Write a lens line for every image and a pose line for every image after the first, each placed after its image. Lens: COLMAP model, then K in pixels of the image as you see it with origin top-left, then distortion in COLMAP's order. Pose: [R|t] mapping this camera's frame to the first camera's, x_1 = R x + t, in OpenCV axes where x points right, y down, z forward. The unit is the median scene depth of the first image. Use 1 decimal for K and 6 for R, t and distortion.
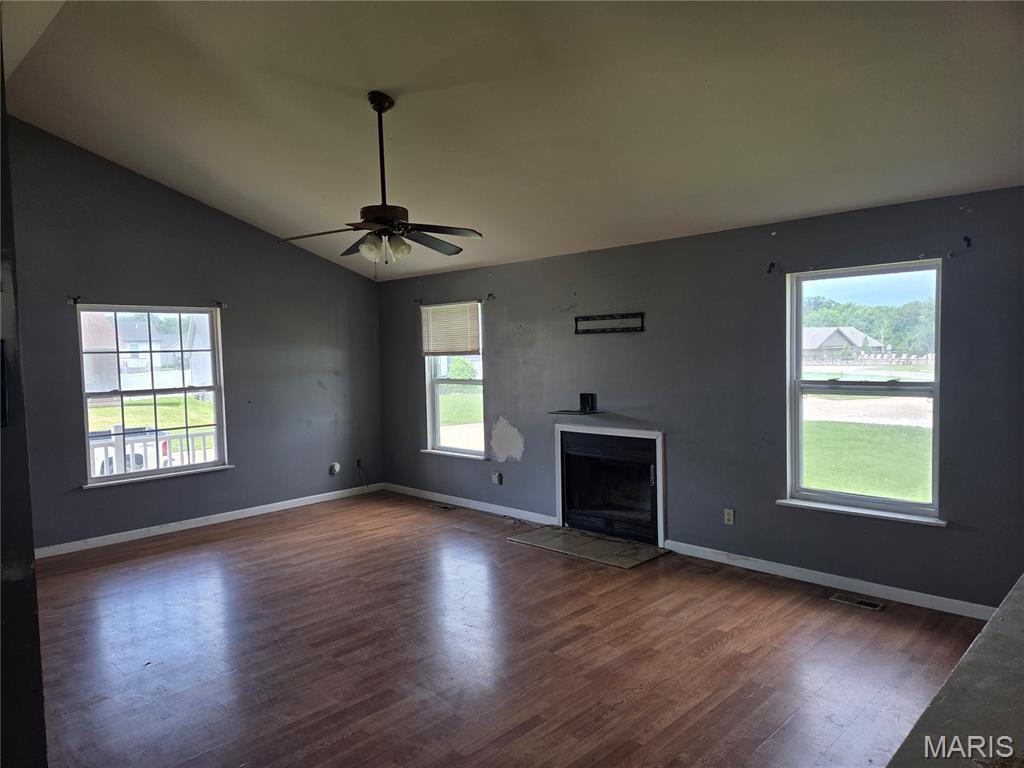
lens RADIAL K [[684.4, 0, 506.3], [0, 684.4, 385.1], [0, 0, 1]] dist [0.030075, -0.000108]
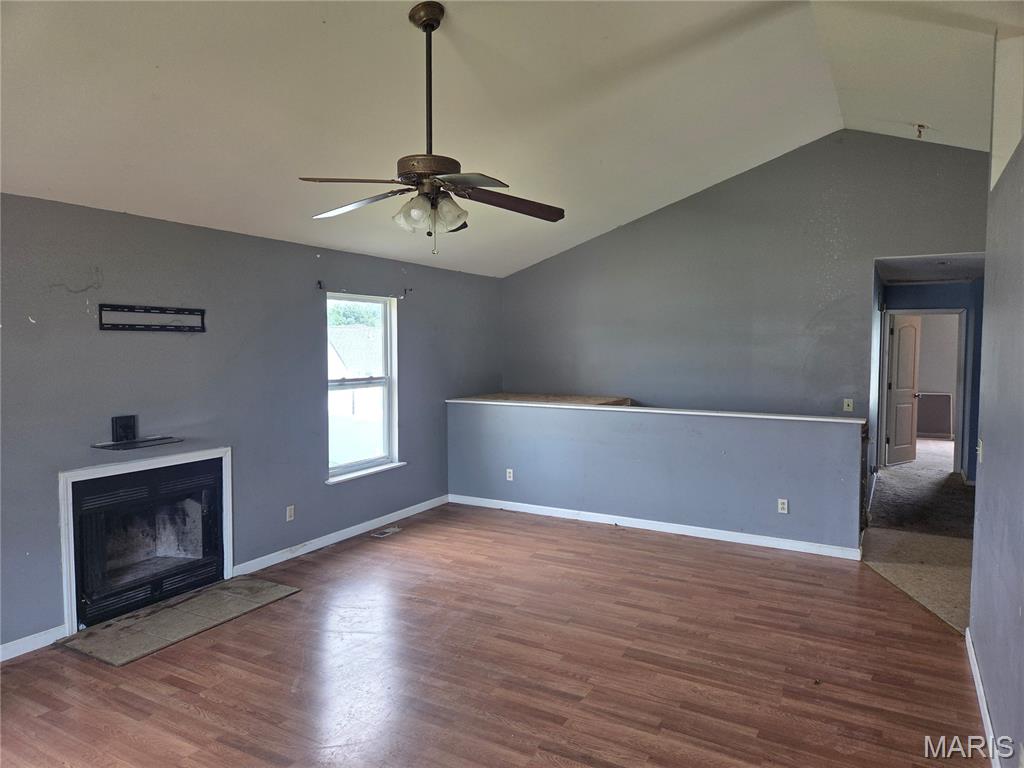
lens RADIAL K [[684.4, 0, 506.3], [0, 684.4, 385.1], [0, 0, 1]] dist [0.030075, -0.000108]
pose [[-0.265300, -0.035048, 0.963529, -0.716365], [0.051867, 0.997373, 0.050561, -0.037453], [-0.962770, 0.063389, -0.262785, 0.877622]]
